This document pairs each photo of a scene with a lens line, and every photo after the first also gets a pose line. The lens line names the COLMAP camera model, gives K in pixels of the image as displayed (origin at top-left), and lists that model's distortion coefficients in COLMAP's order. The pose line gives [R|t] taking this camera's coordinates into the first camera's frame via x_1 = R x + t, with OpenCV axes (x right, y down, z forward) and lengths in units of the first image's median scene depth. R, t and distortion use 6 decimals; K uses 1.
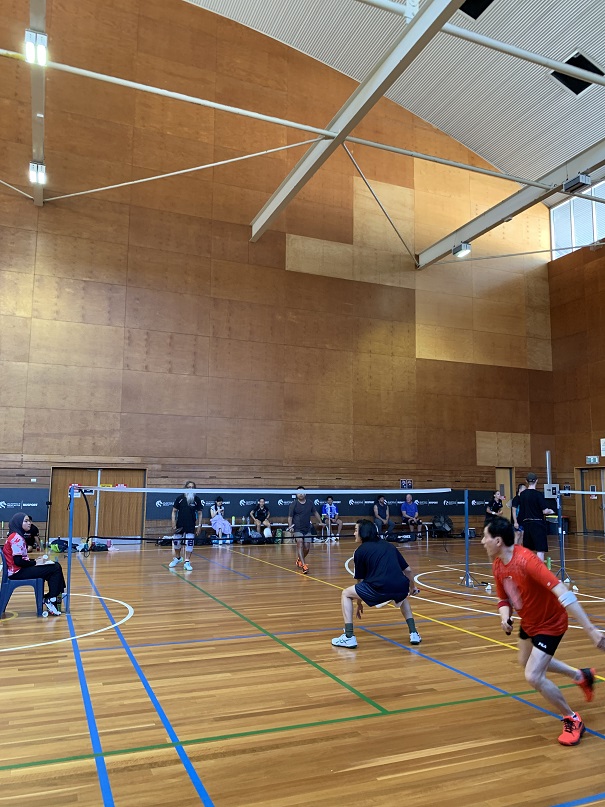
lens RADIAL K [[601.6, 0, 280.8], [0, 601.6, 434.2], [0, 0, 1]] dist [0.040361, -0.034777]
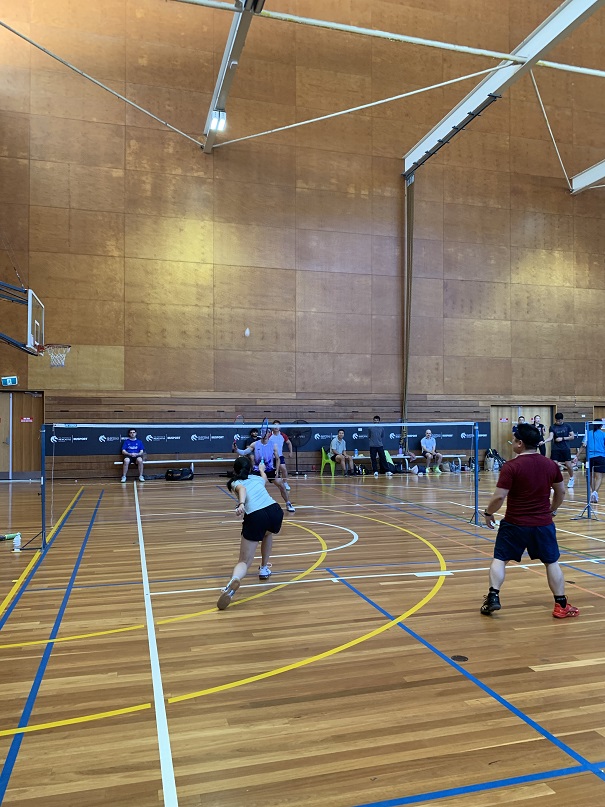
lens RADIAL K [[601.6, 0, 280.8], [0, 601.6, 434.2], [0, 0, 1]] dist [0.040361, -0.034777]
pose [[0.993875, -0.004619, -0.110414, -0.194073], [0.016706, 0.993924, 0.108796, -0.007953], [0.109240, -0.109974, 0.987913, -0.077683]]
